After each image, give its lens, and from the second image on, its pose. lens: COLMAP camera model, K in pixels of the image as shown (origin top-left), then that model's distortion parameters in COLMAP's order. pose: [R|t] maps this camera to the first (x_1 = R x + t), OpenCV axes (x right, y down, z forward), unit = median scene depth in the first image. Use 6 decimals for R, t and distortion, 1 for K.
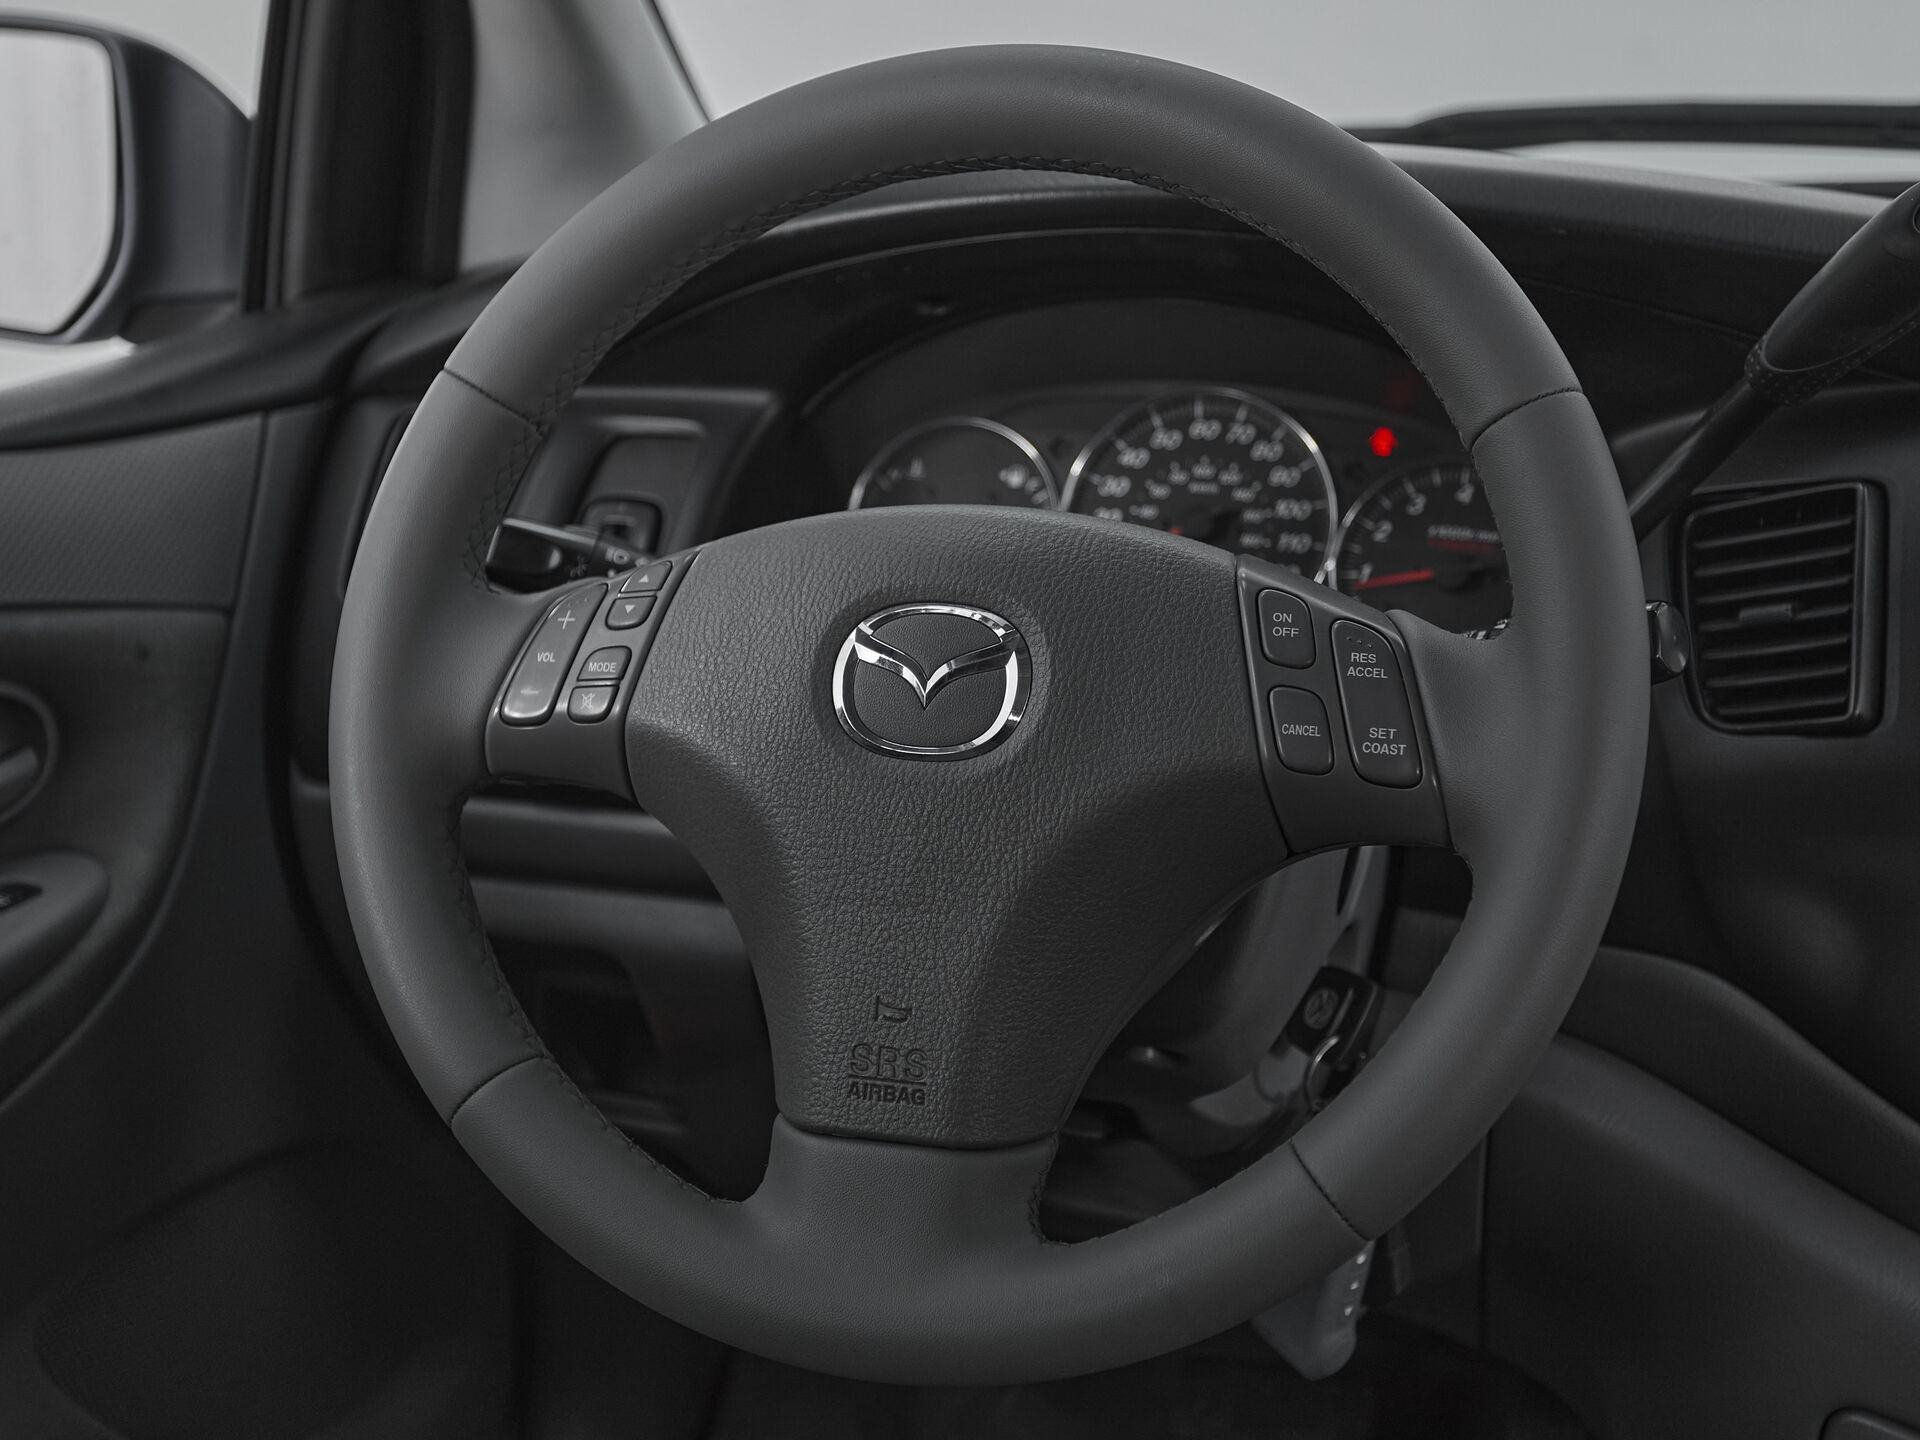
lens RADIAL K [[2507.2, 0, 960.0], [0, 2507.2, 720.0], [0, 0, 1]] dist [0.012611, 0.038903]
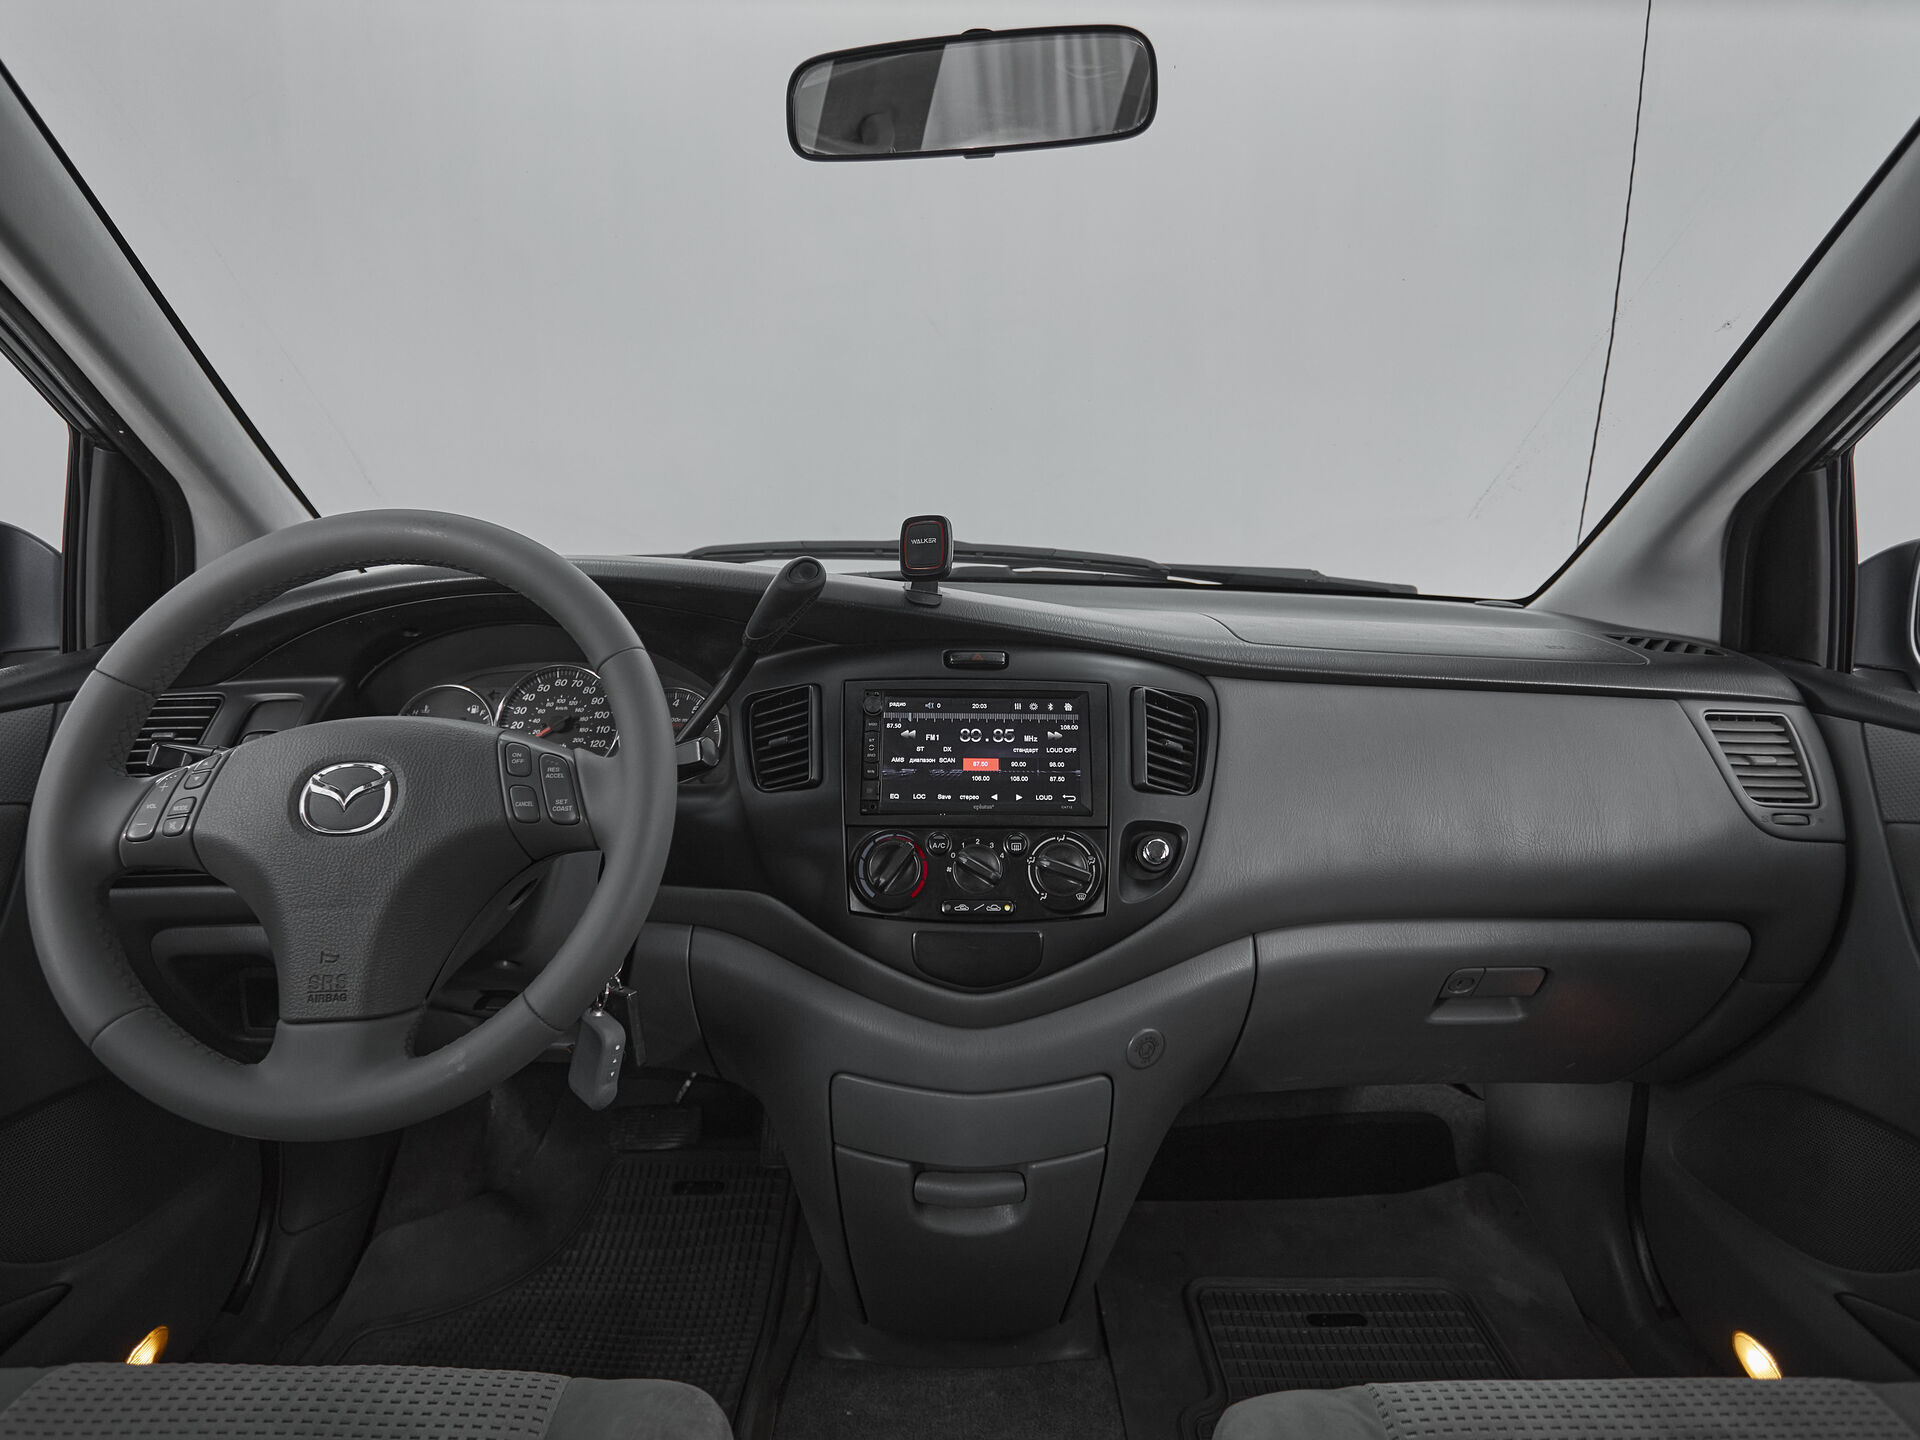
lens RADIAL K [[1075.6, 0, 987.8], [0, 1075.6, 684.1], [0, 0, 1]] dist [-0.017196, 0.000209]
pose [[0.937863, -0.058900, 0.341971, 0.182042], [0.100309, 0.989434, -0.104680, 0.035652], [-0.332193, 0.132478, 0.933862, -0.041696]]
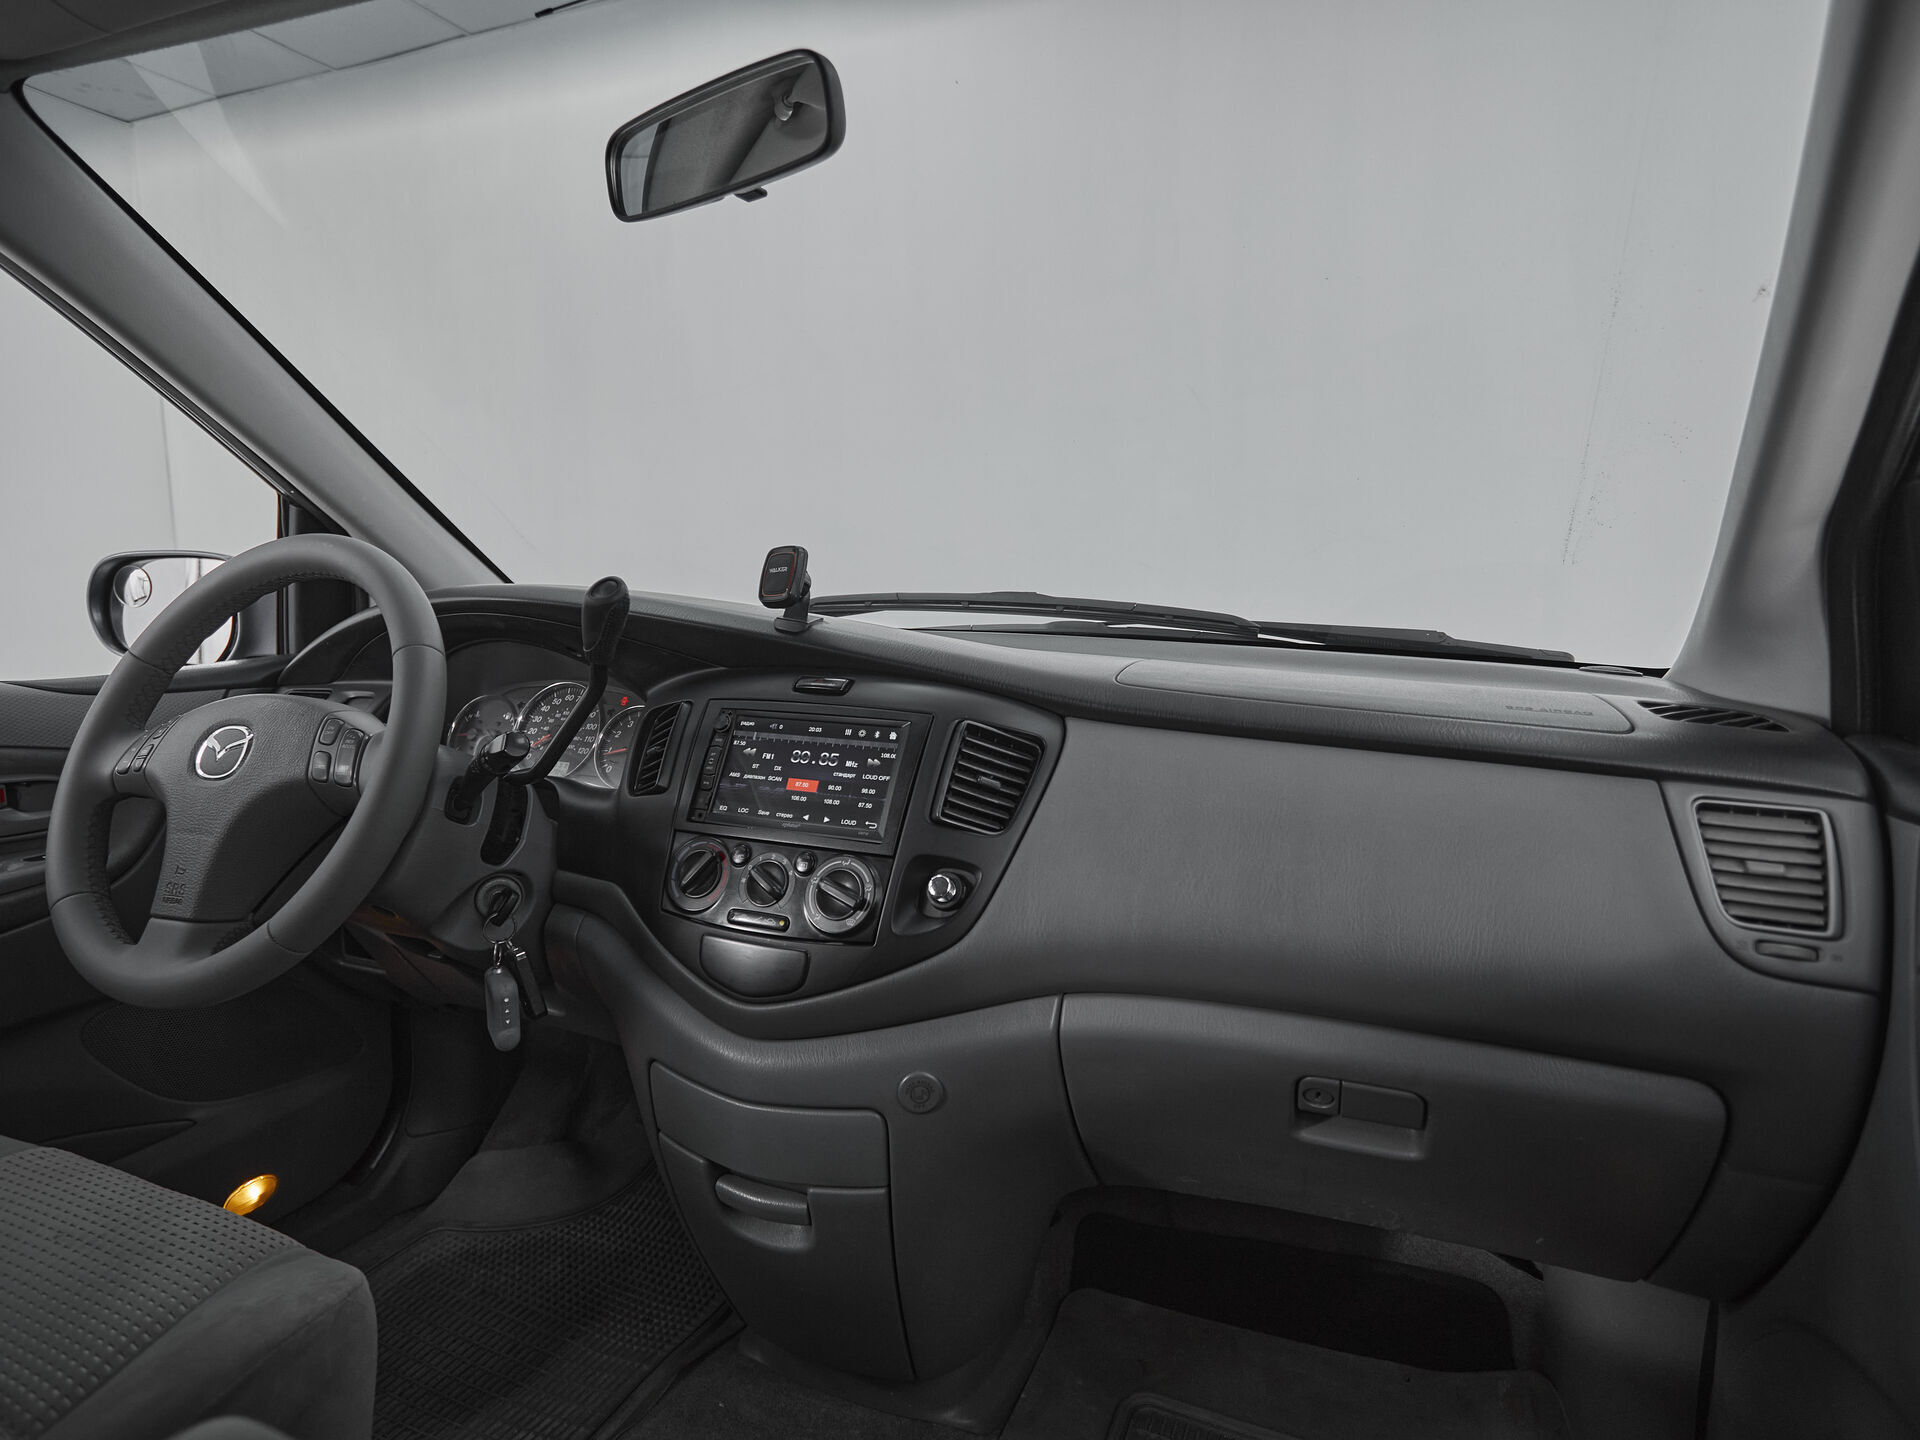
lens RADIAL K [[1052.8, 0, 960.0], [0, 1052.8, 720.0], [0, 0, 1]] dist [-0.015379, -0.000844]
pose [[0.998940, 0.009284, -0.045091, 0.797328], [-0.016532, 0.986463, -0.163150, 0.115824], [0.042966, 0.163723, 0.985570, -0.098010]]
